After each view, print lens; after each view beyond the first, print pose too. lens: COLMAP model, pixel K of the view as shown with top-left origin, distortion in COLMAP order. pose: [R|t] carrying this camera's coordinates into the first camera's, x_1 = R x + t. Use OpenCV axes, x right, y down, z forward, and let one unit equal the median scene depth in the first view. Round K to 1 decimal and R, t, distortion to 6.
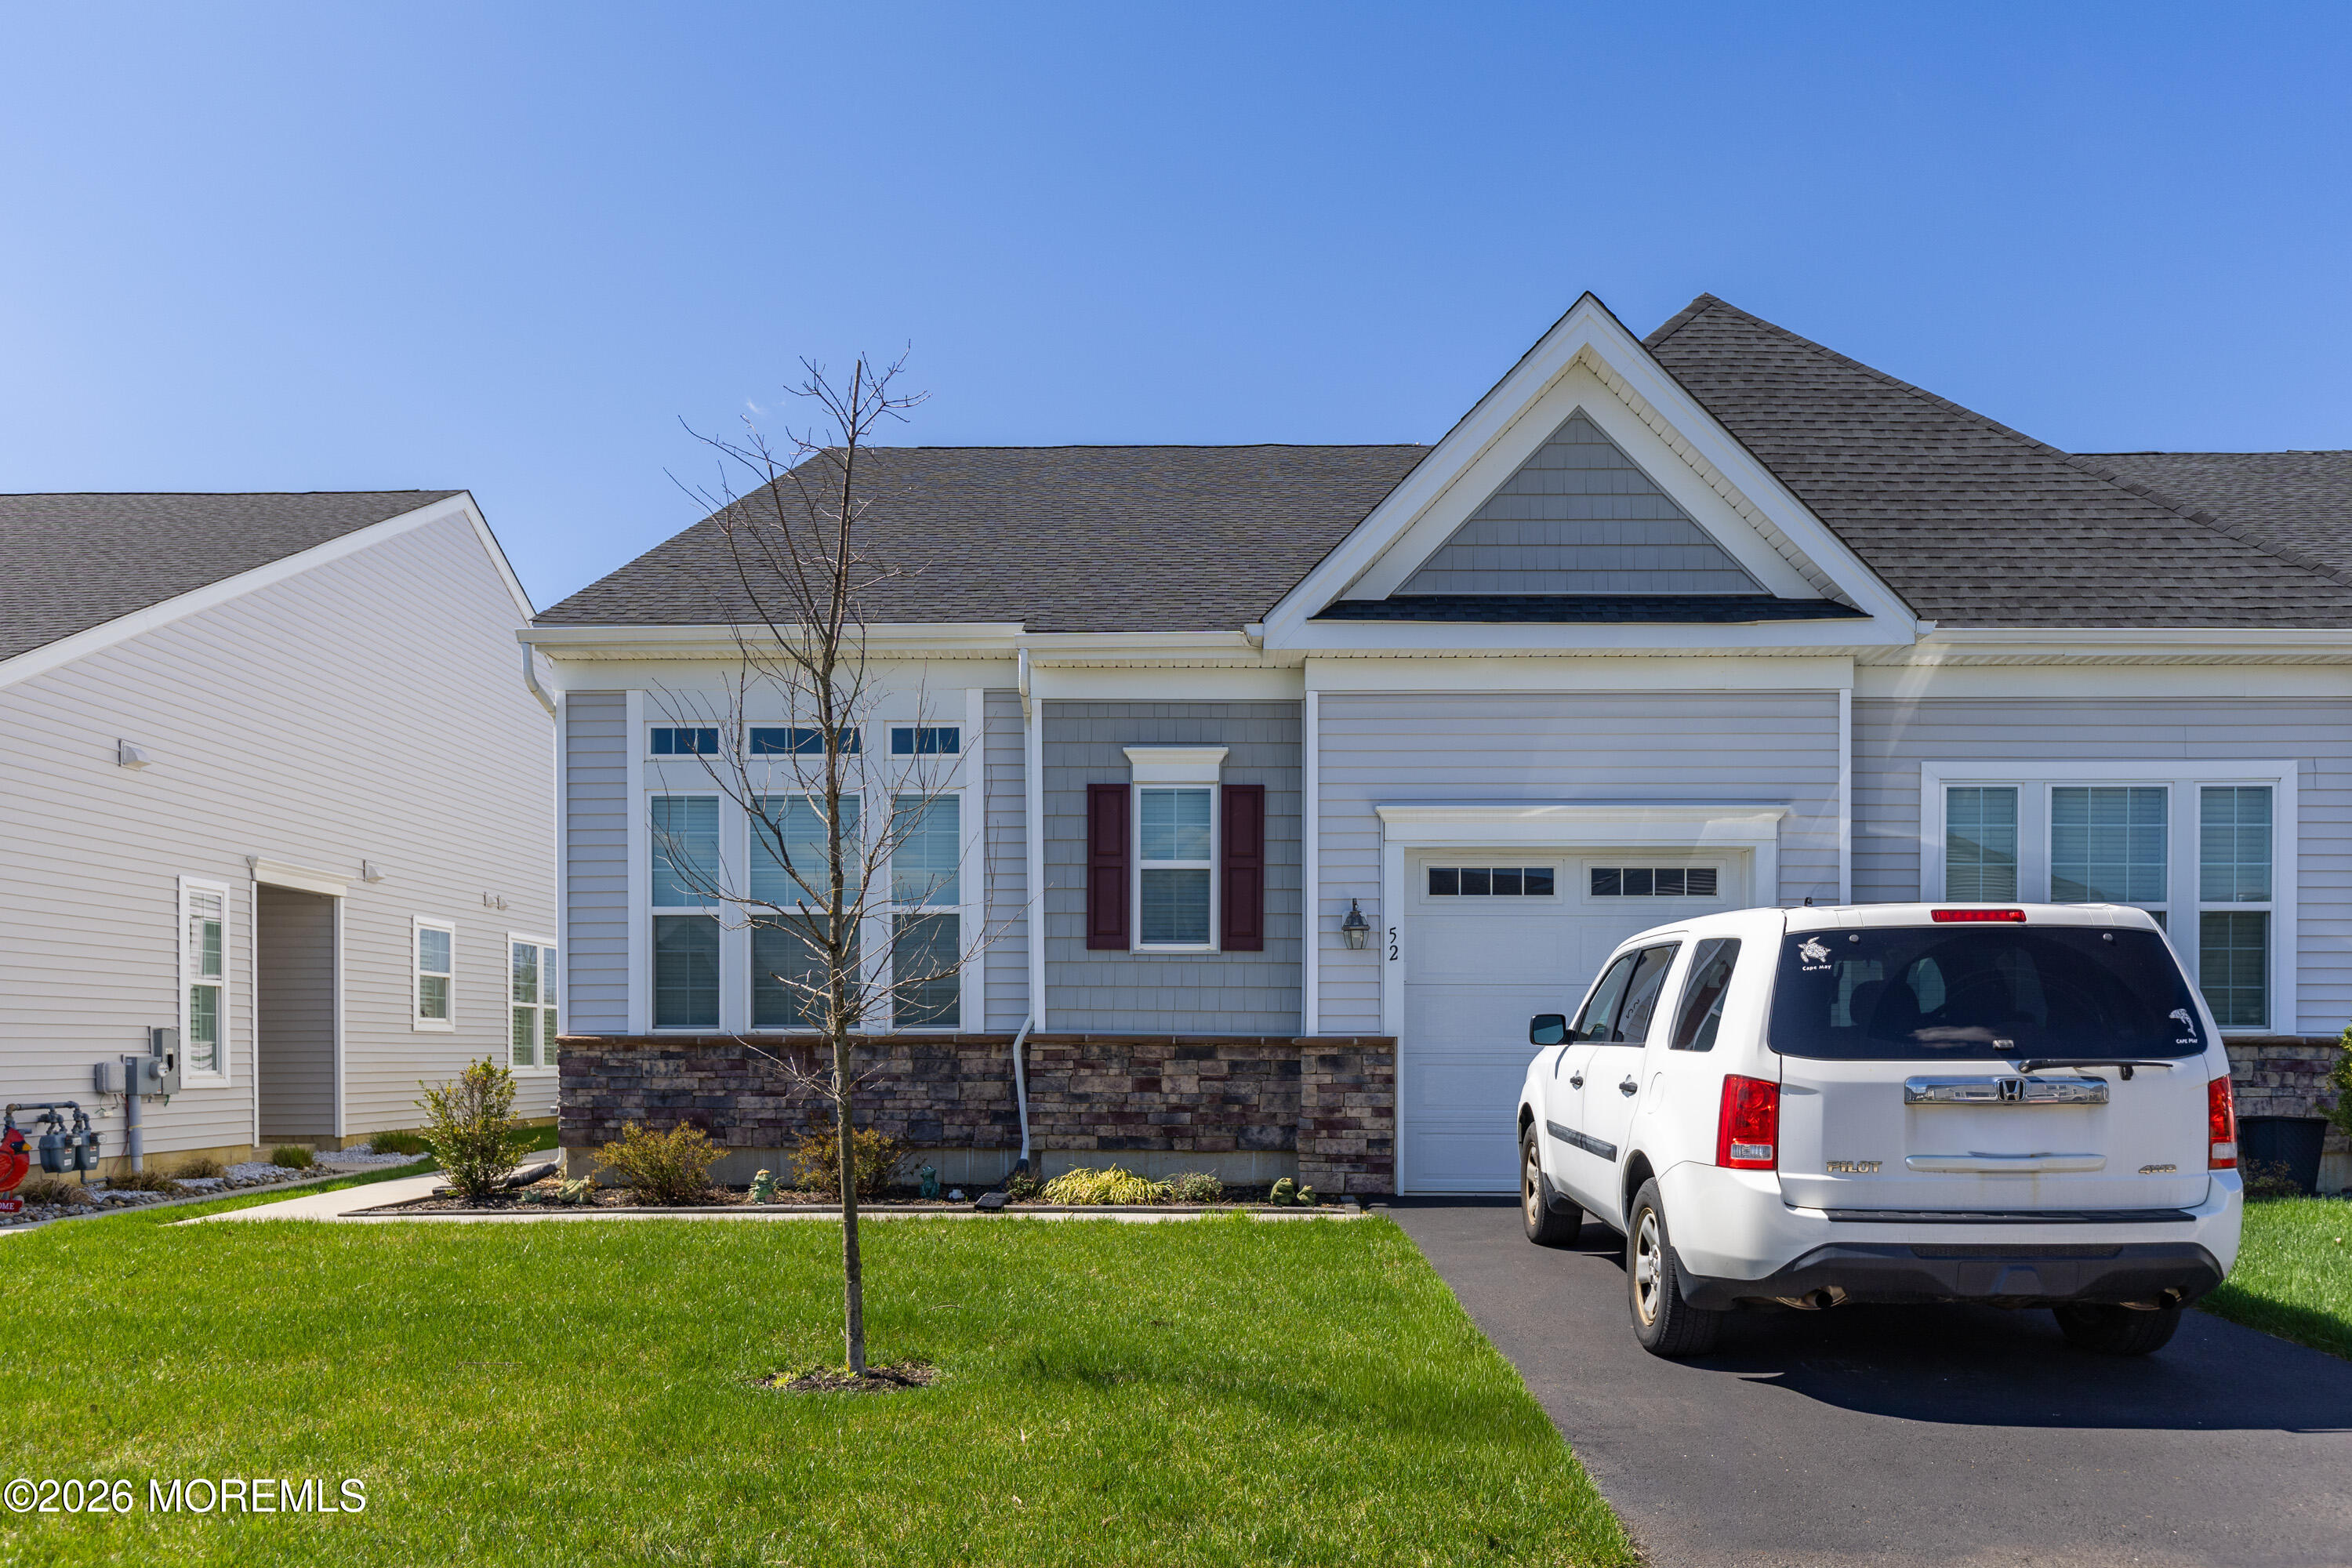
lens RADIAL K [[1608.0, 0, 1176.0], [0, 1608.0, 784.0], [0, 0, 1]] dist [-0.002296, -0.000356]
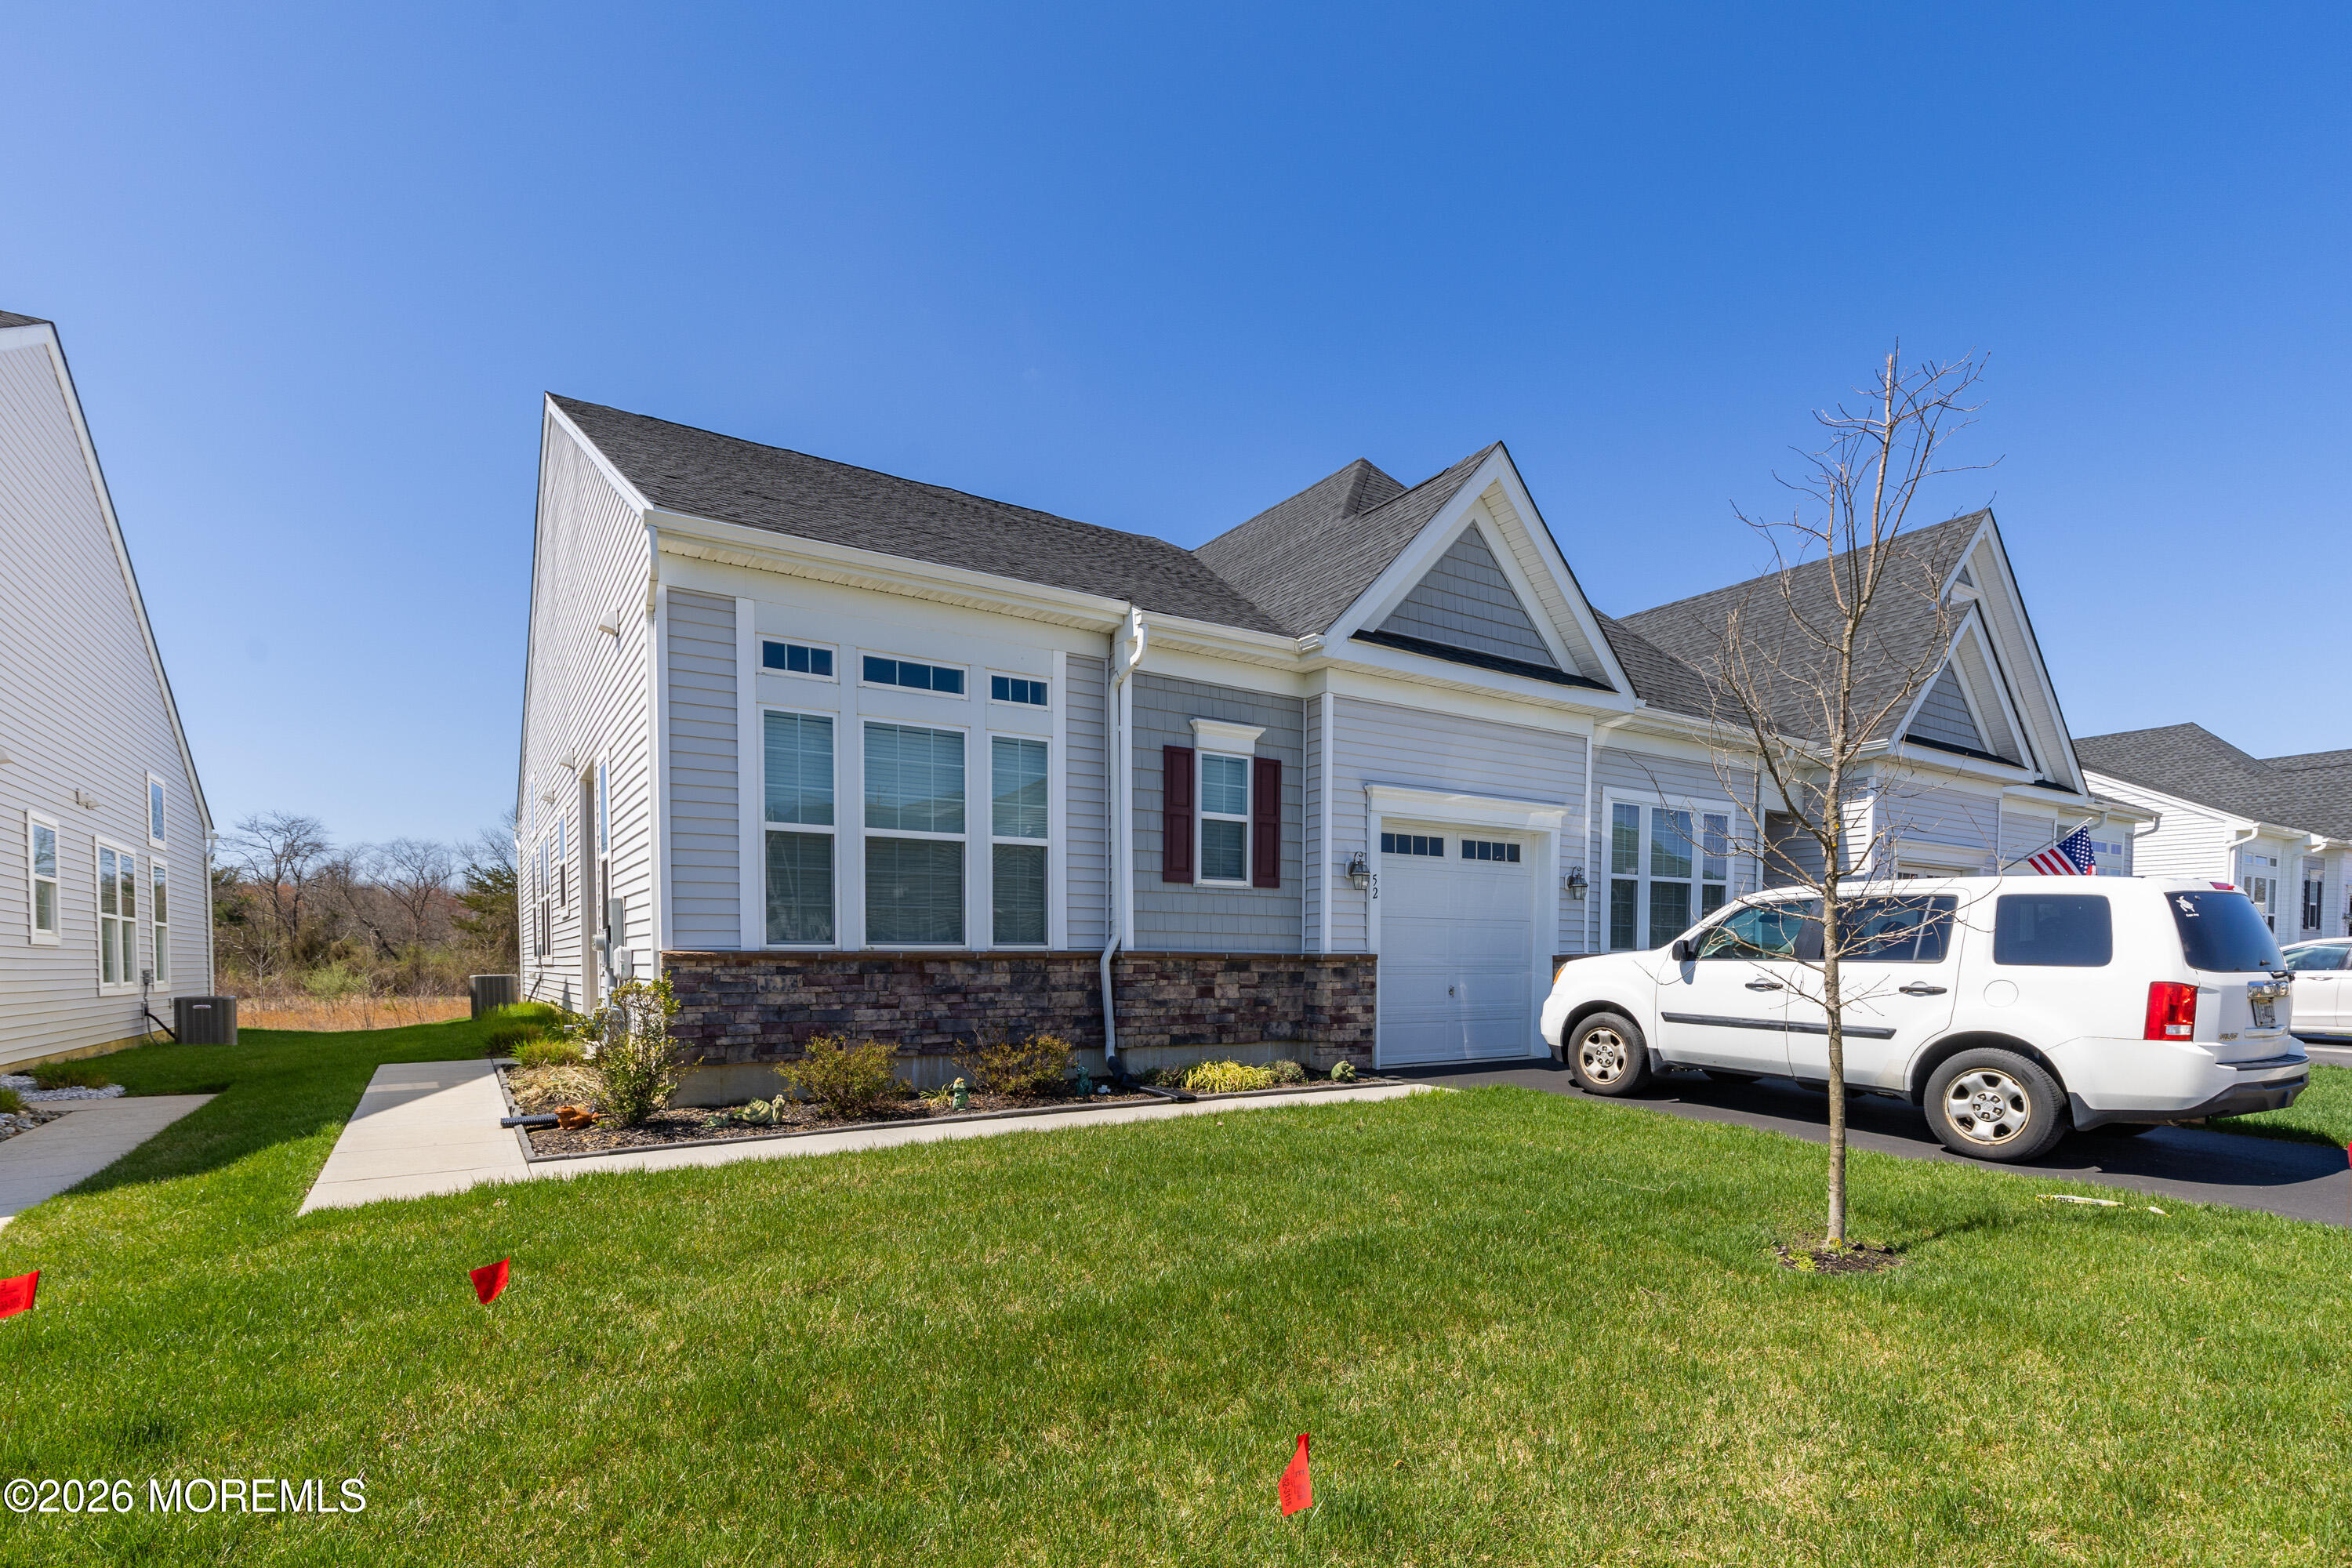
lens RADIAL K [[1106.4, 0, 1175.9], [0, 1106.4, 838.7], [0, 0, 1]] dist [0.004612, 0.000290]
pose [[0.832695, 0.060054, 0.550466, -0.505123], [-0.089370, 0.995644, 0.026570, 0.047545], [-0.546472, -0.071320, 0.834435, 0.301807]]
